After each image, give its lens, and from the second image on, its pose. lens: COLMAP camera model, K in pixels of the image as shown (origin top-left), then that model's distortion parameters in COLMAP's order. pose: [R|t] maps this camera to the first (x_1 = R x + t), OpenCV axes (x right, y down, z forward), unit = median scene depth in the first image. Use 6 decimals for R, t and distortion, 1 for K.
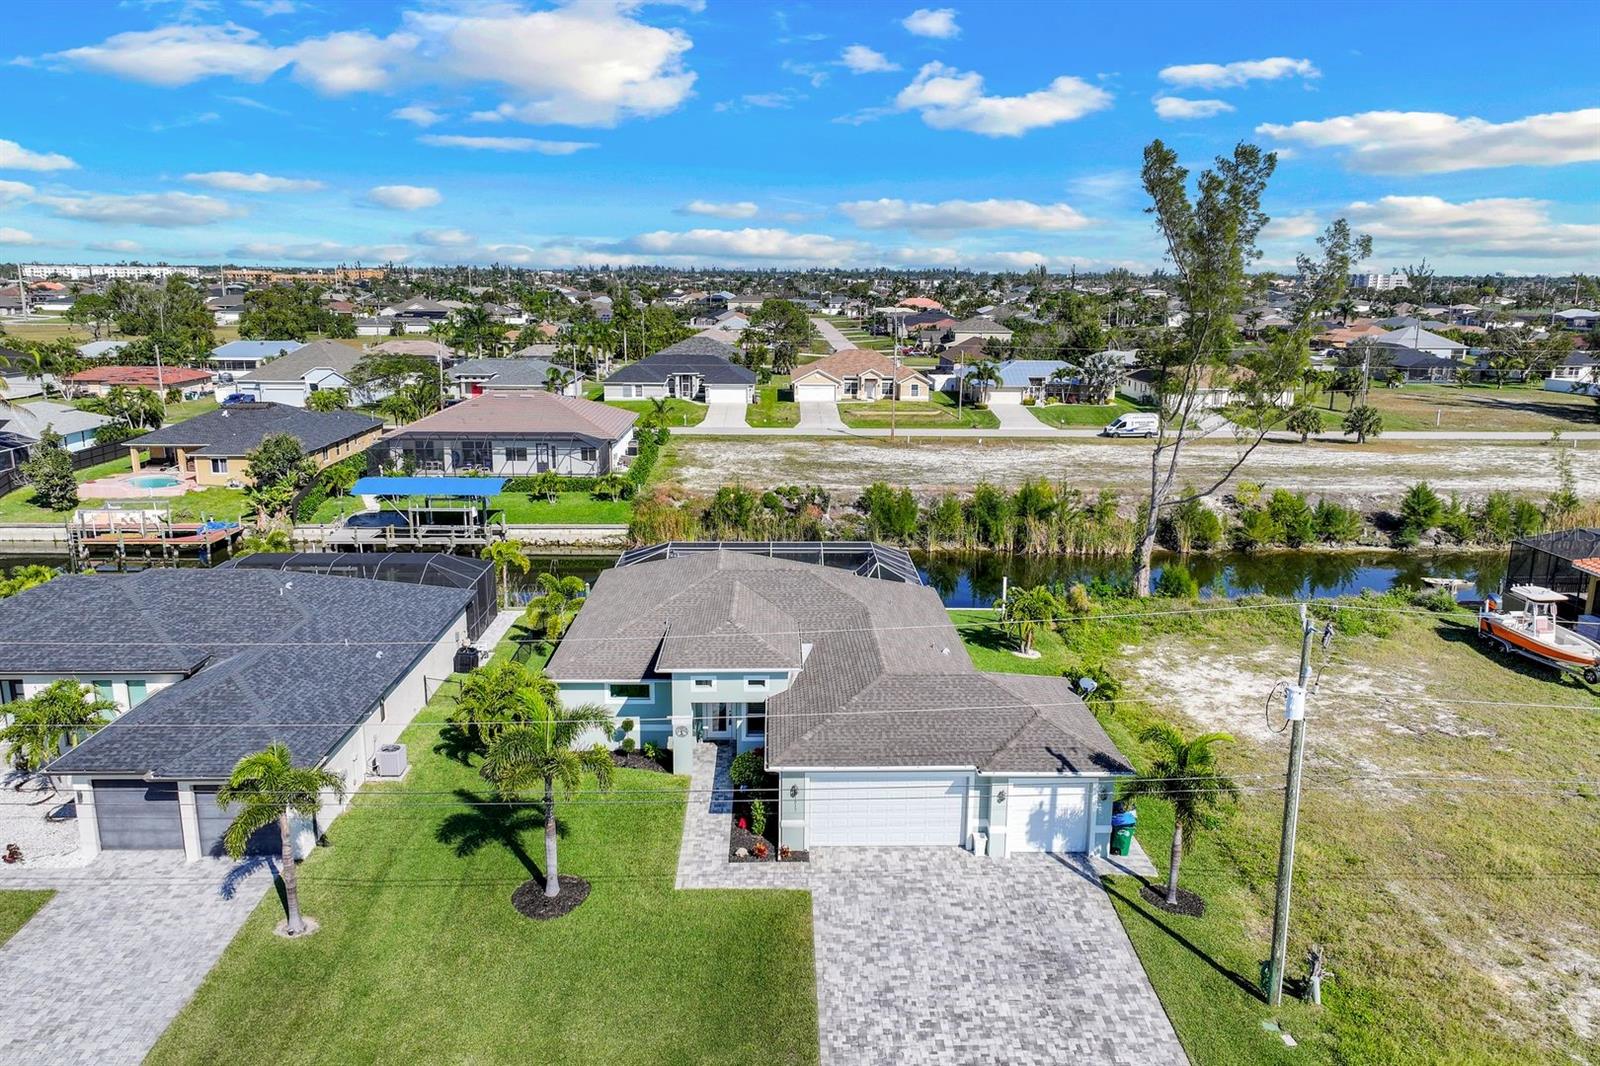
lens RADIAL K [[1134.7, 0, 803.8], [0, 1134.7, 528.8], [0, 0, 1]] dist [-0.001342, 0.002339]
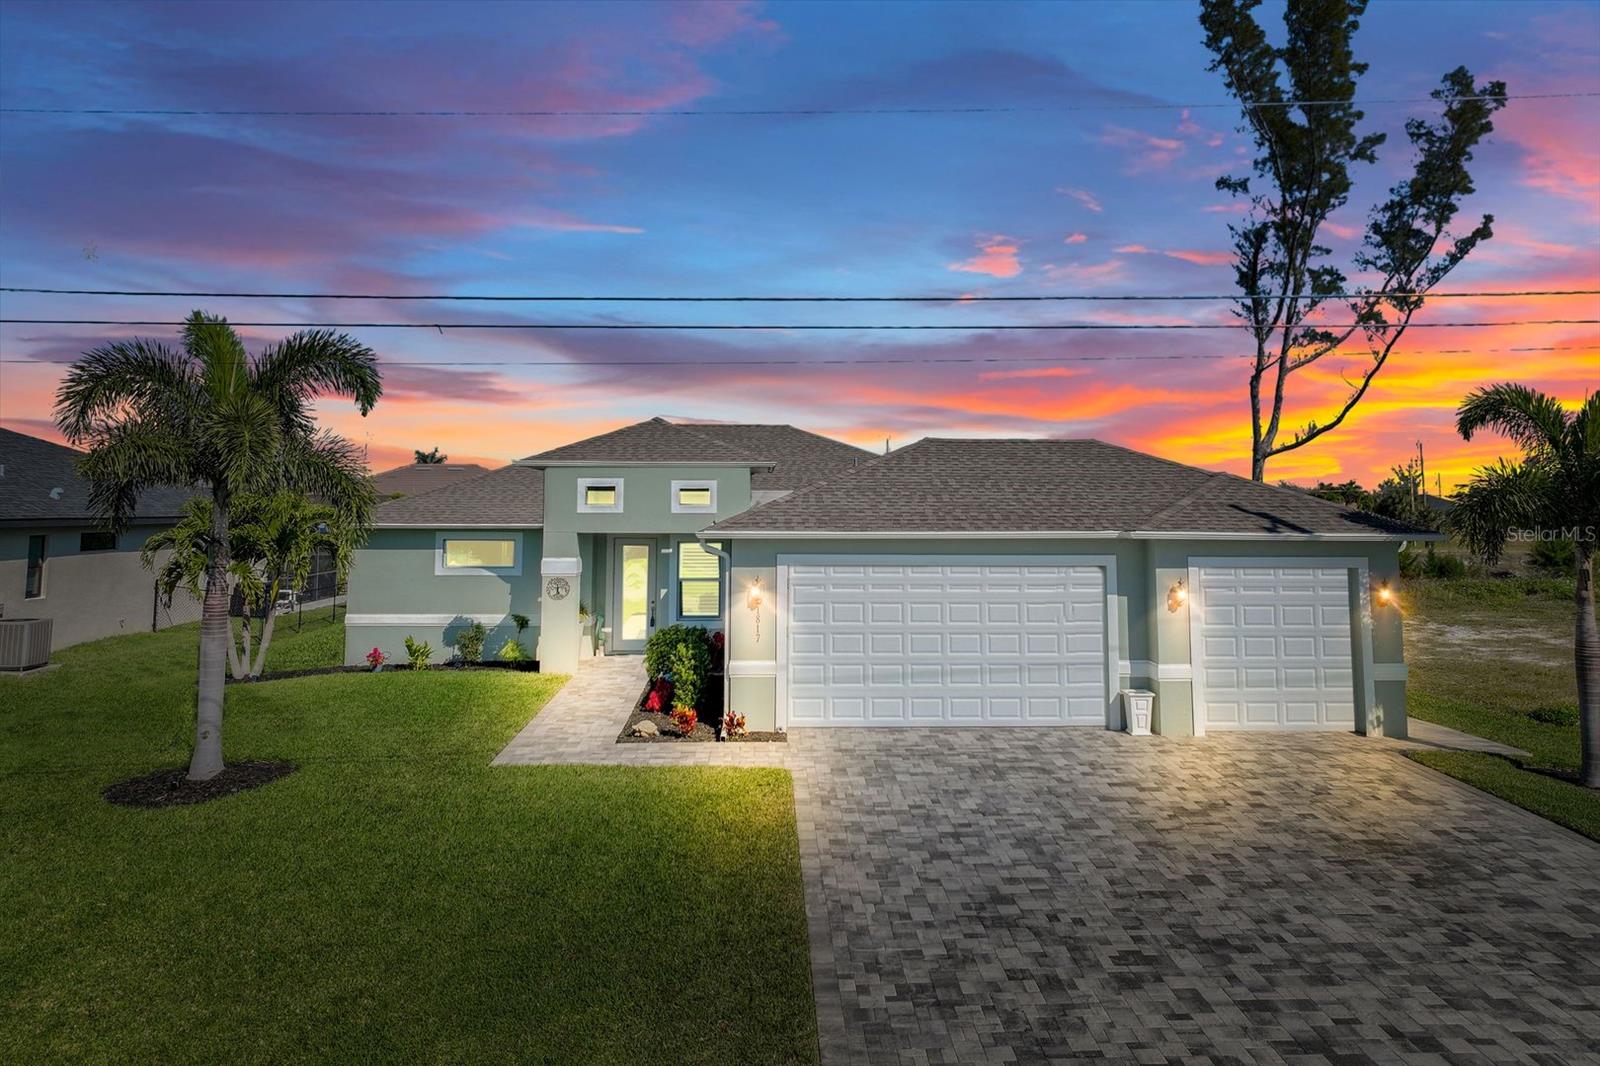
lens RADIAL K [[1160.8, 0, 804.1], [0, 1160.8, 378.8], [0, 0, 1]] dist [0.002257, 0.001430]
pose [[0.999874, -0.003383, 0.015483, 0.005335], [0.008118, 0.948370, -0.317063, 0.320568], [-0.013611, 0.317149, 0.948278, 0.519730]]
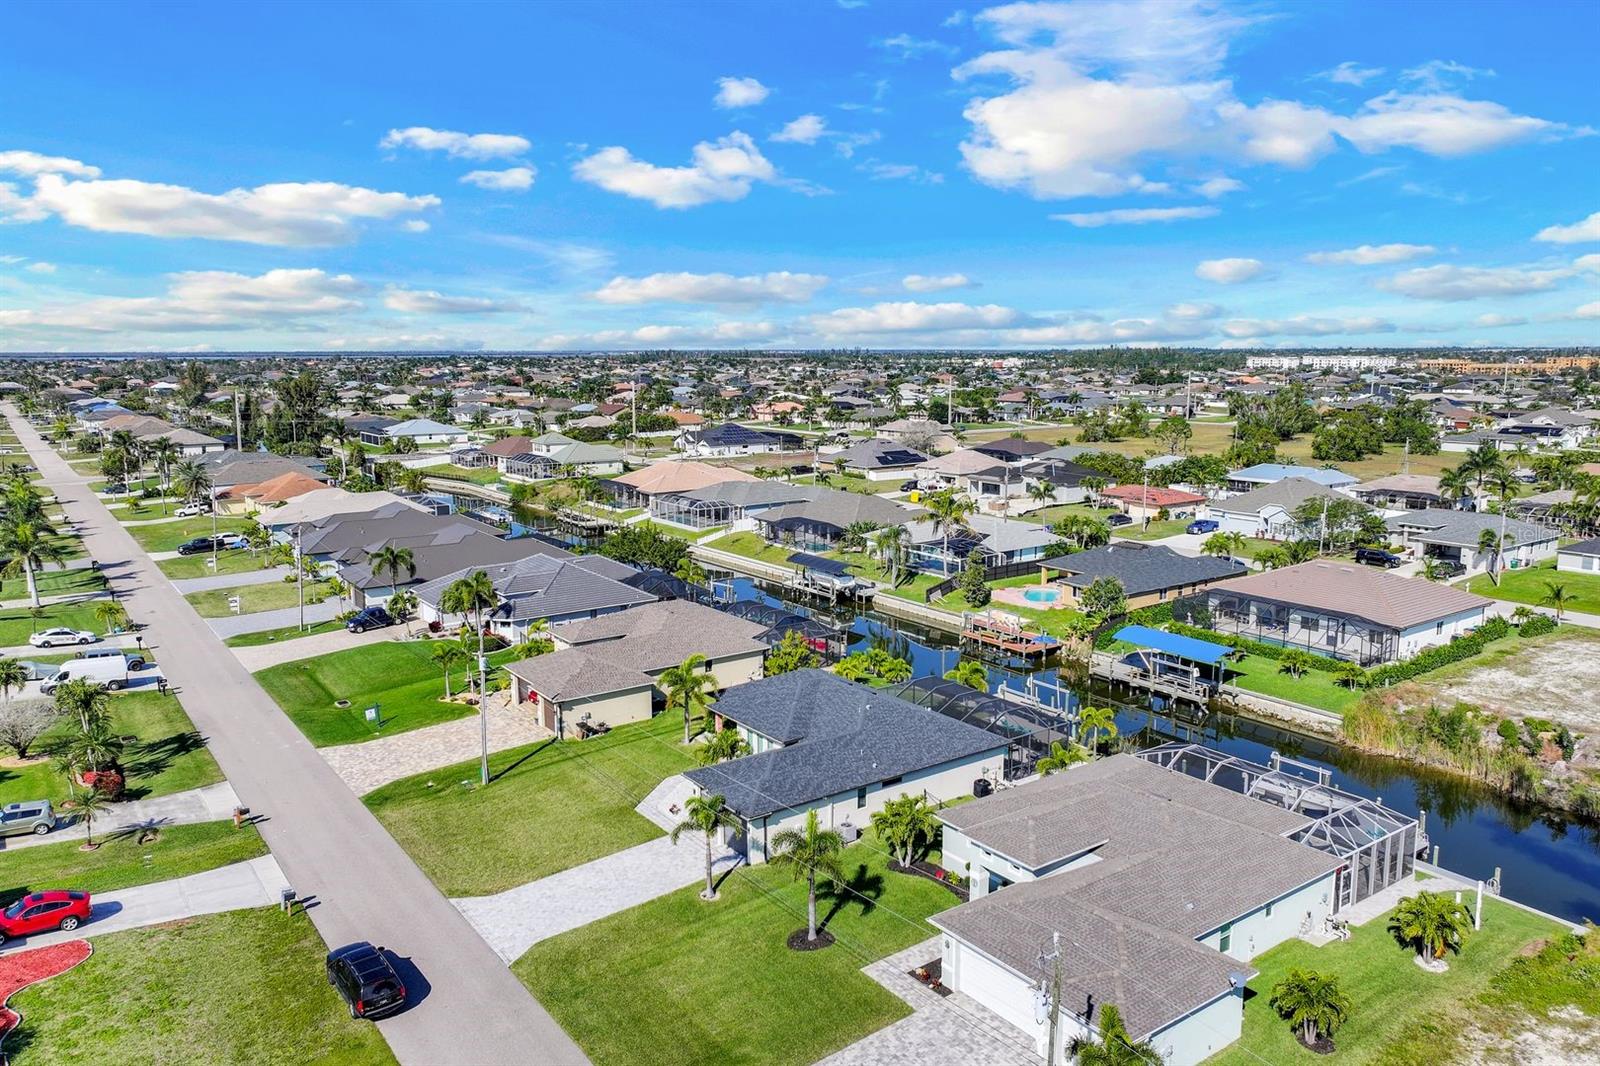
lens RADIAL K [[1134.7, 0, 803.8], [0, 1134.7, 528.8], [0, 0, 1]] dist [-0.001342, 0.002339]
pose [[0.559471, 0.114372, -0.820921, 1.039651], [-0.170254, 0.985172, 0.021224, -0.288706], [0.811175, 0.127891, 0.570647, -0.007146]]
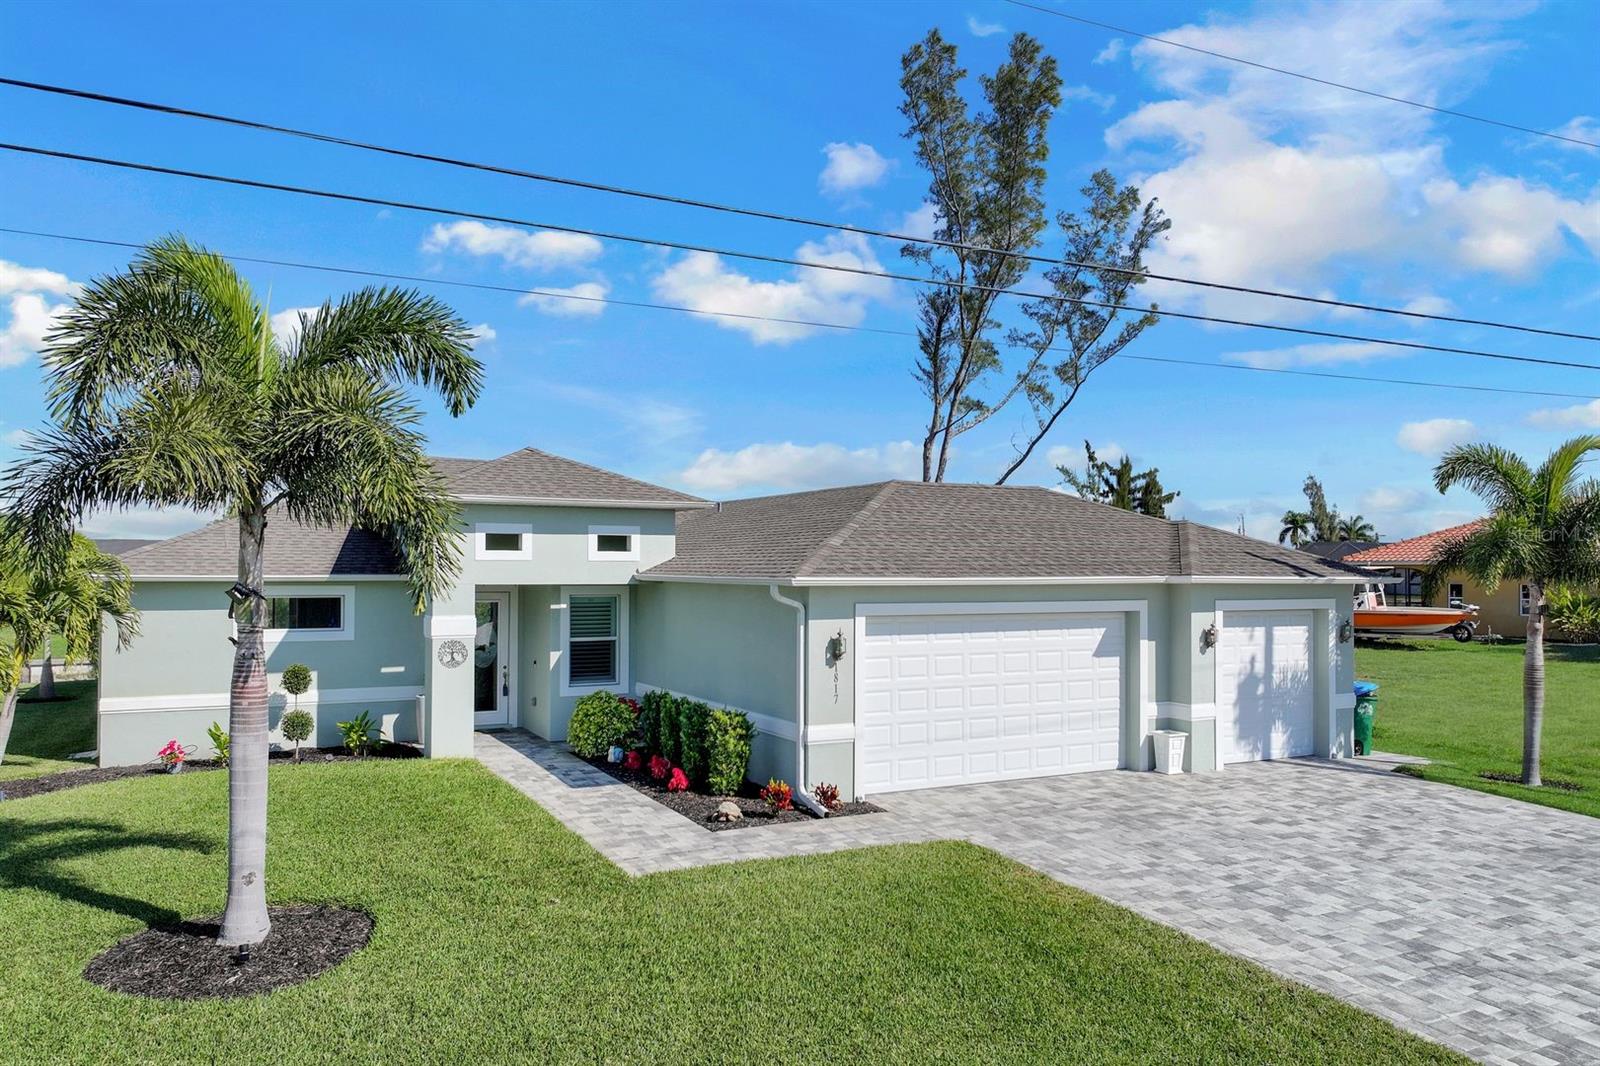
lens RADIAL K [[1156.5, 0, 809.4], [0, 1156.5, 551.0], [0, 0, 1]] dist [-0.001189, 0.009328]
pose [[0.897422, 0.000822, 0.441172, -0.223531], [0.097793, 0.974750, -0.200746, 0.298467], [-0.430197, 0.223298, 0.874682, 0.648894]]
